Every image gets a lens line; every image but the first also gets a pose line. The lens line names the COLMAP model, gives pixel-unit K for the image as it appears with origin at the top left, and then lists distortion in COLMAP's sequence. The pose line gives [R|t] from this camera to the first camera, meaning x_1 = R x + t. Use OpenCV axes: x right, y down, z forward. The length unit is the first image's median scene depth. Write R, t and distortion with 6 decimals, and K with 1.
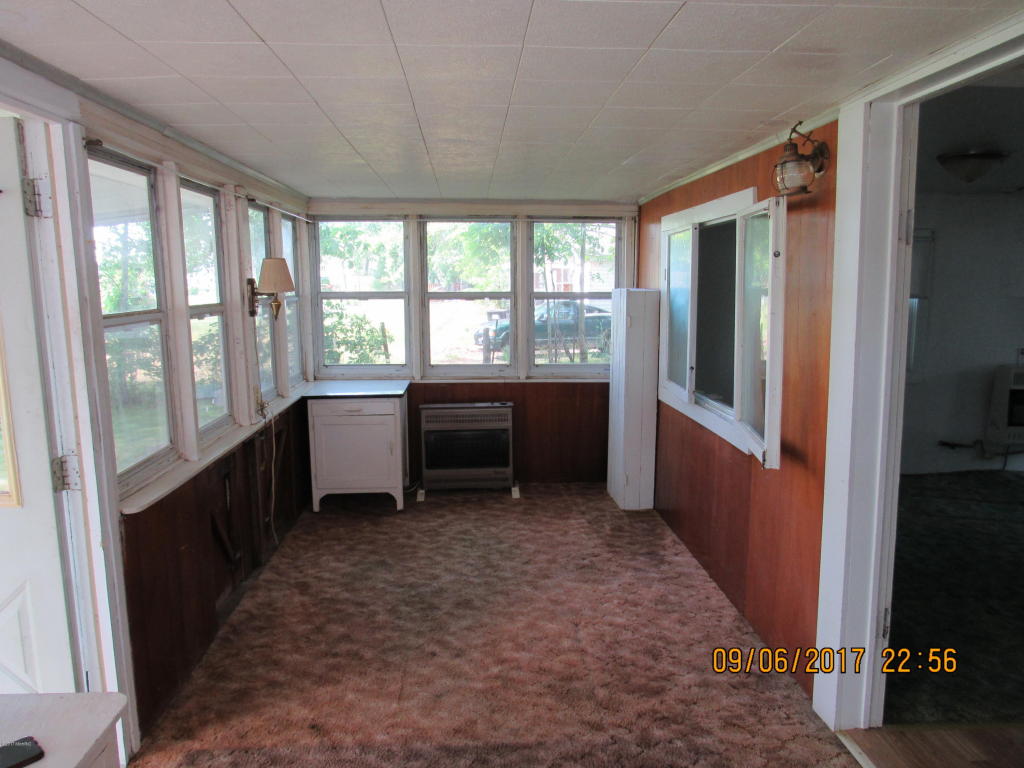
lens RADIAL K [[728.8, 0, 505.7], [0, 728.8, 382.5], [0, 0, 1]] dist [-0.015034, 0.004582]
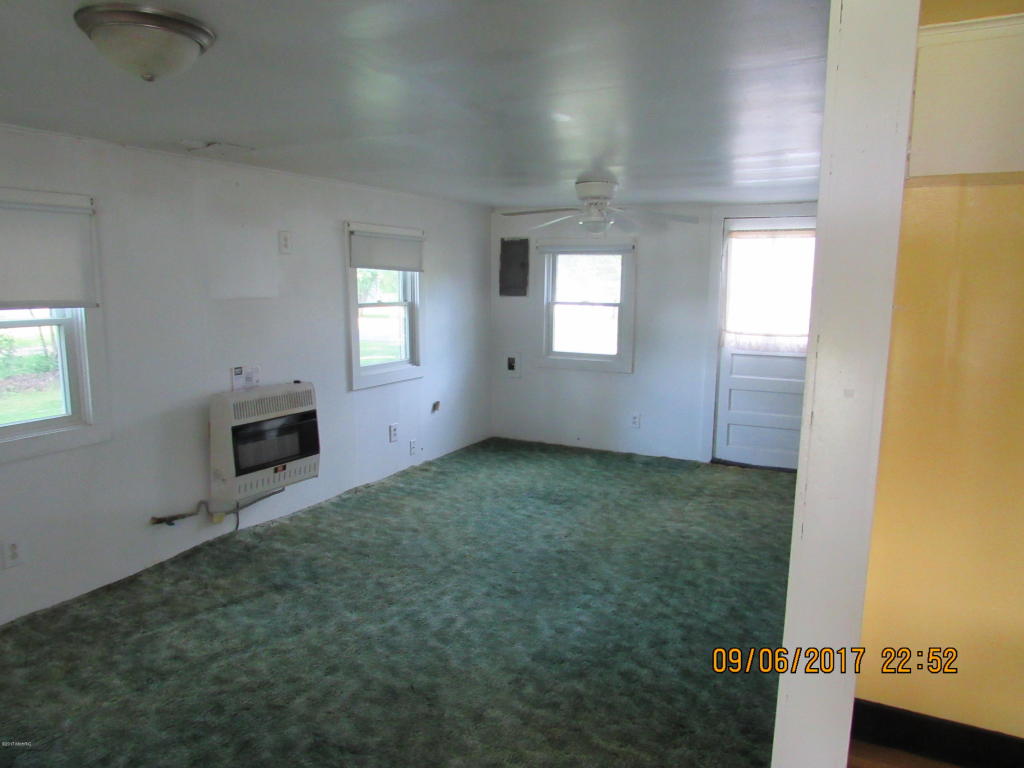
lens RADIAL K [[728.8, 0, 511.6], [0, 728.8, 387.7], [0, 0, 1]] dist [-0.015034, 0.004582]
pose [[0.506169, -0.125943, 0.853189, 0.214814], [0.114747, 0.990319, 0.078111, -0.052235], [-0.854767, 0.058363, 0.515720, 0.370679]]
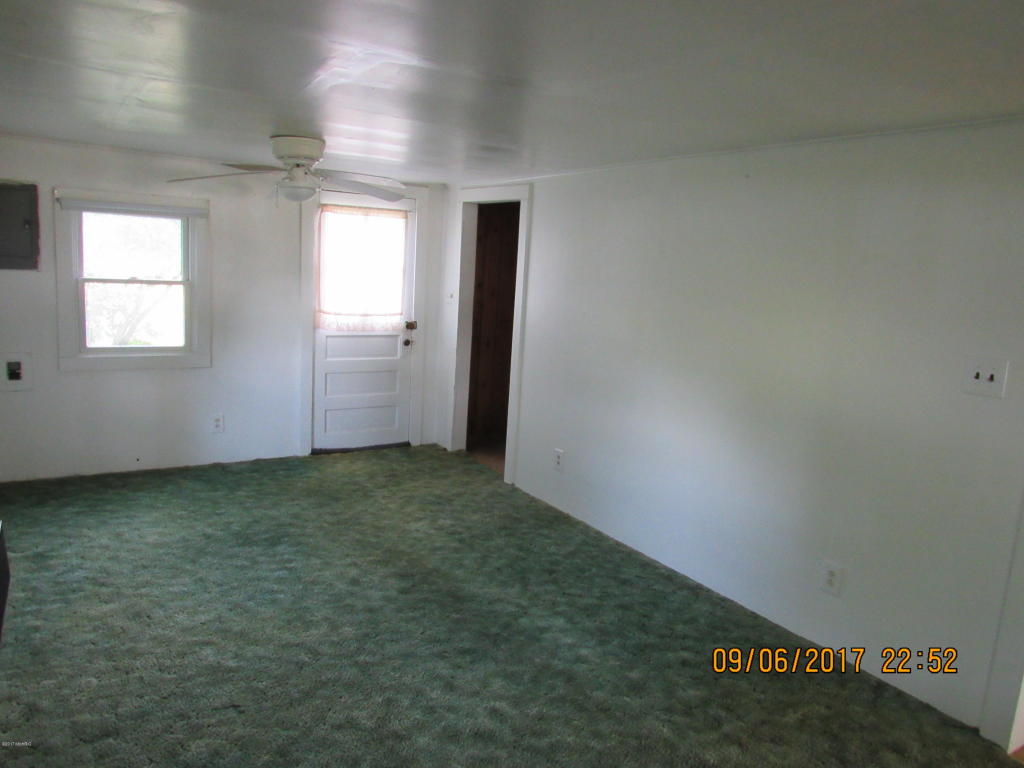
lens RADIAL K [[728.8, 0, 516.0], [0, 728.8, 385.0], [0, 0, 1]] dist [-0.015034, 0.004582]
pose [[-0.468550, -0.177054, 0.865513, 0.294118], [0.068210, 0.969536, 0.235259, -0.133412], [-0.880800, 0.169267, -0.442199, 0.866374]]
